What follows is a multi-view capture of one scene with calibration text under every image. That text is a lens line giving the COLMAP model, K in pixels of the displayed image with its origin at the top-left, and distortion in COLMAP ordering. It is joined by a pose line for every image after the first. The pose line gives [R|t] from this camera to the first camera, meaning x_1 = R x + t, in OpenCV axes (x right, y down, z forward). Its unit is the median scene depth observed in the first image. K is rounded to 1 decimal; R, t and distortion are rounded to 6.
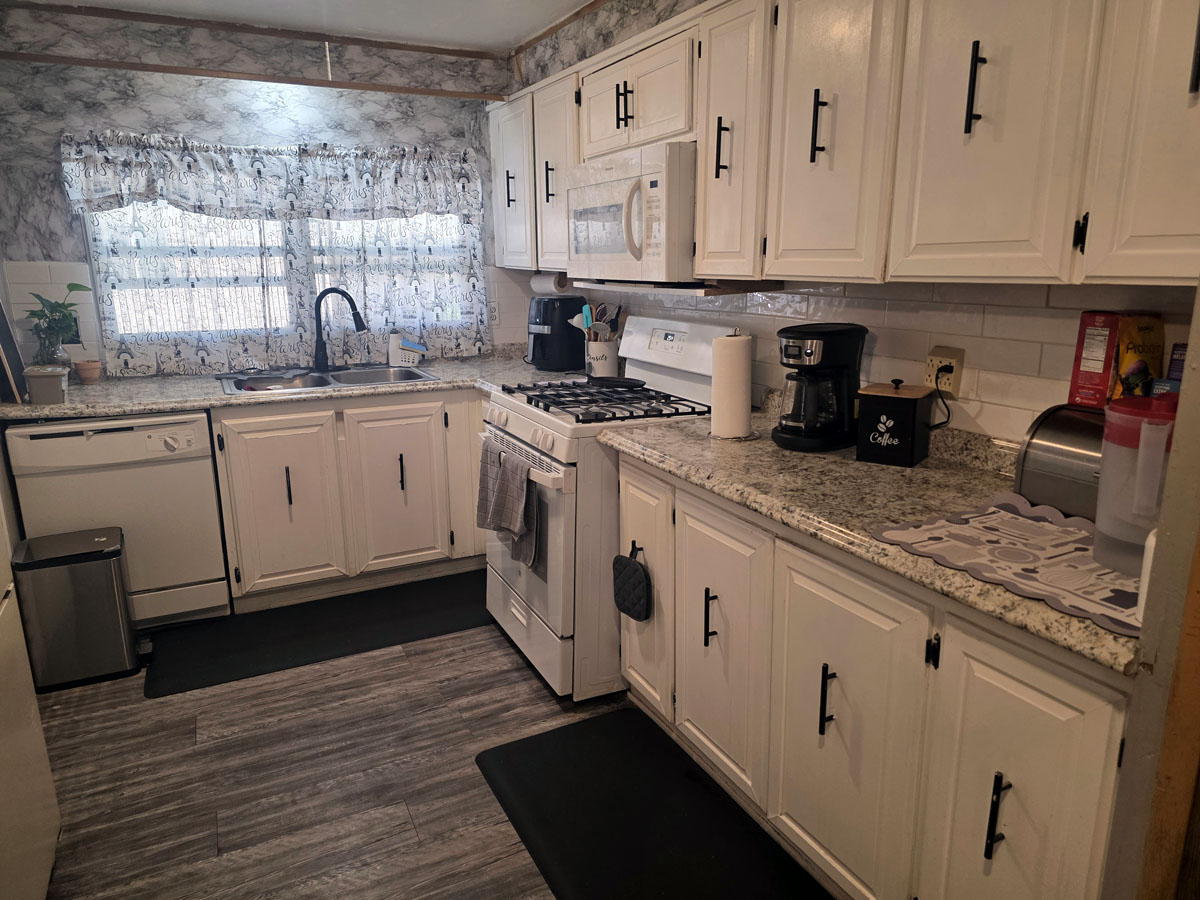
lens RADIAL K [[828.2, 0, 616.8], [0, 828.2, 448.5], [0, 0, 1]] dist [0.055657, -0.052138]
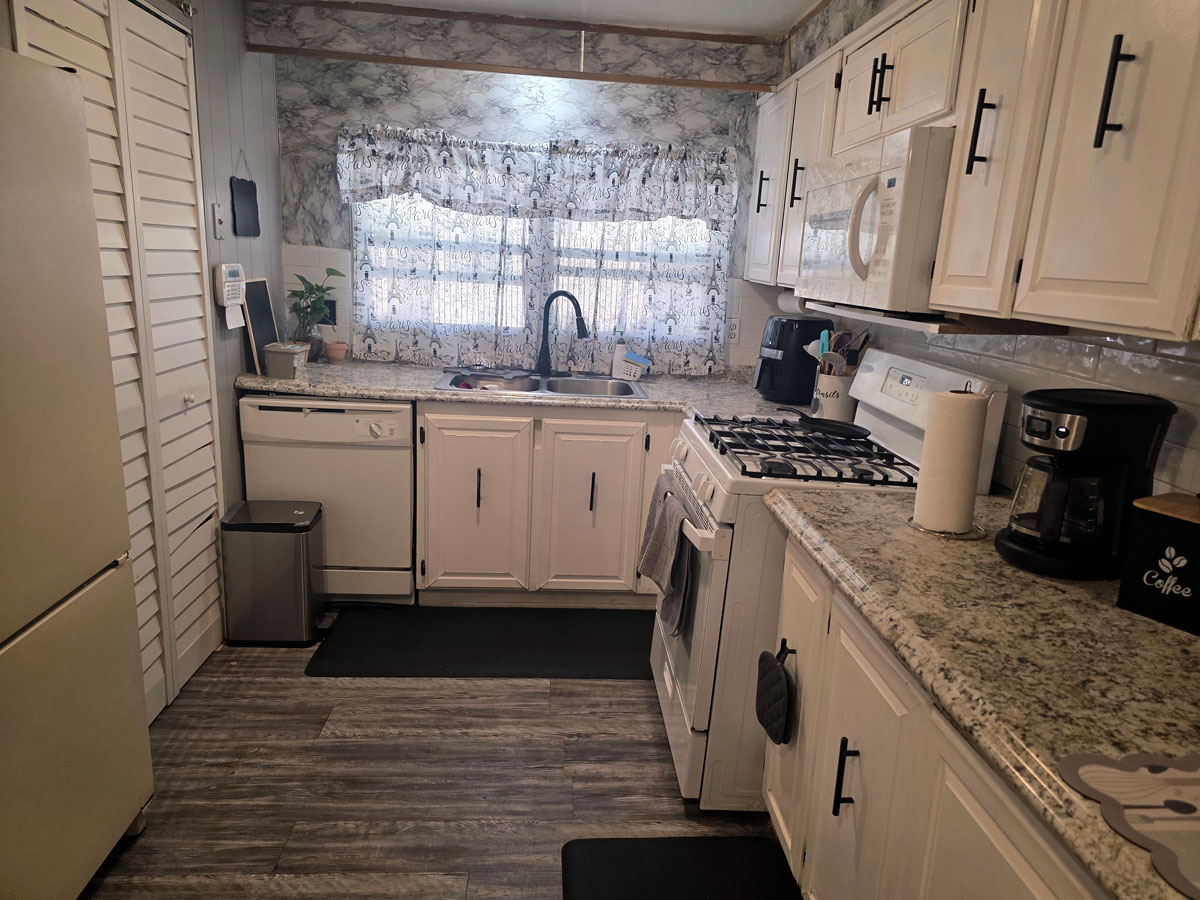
lens RADIAL K [[828.2, 0, 601.8], [0, 828.2, 453.0], [0, 0, 1]] dist [0.055657, -0.052138]
pose [[0.917232, 0.145592, -0.370795, 0.103951], [-0.148888, 0.988654, 0.019891, -0.041067], [0.369484, 0.036962, 0.928502, 0.169055]]
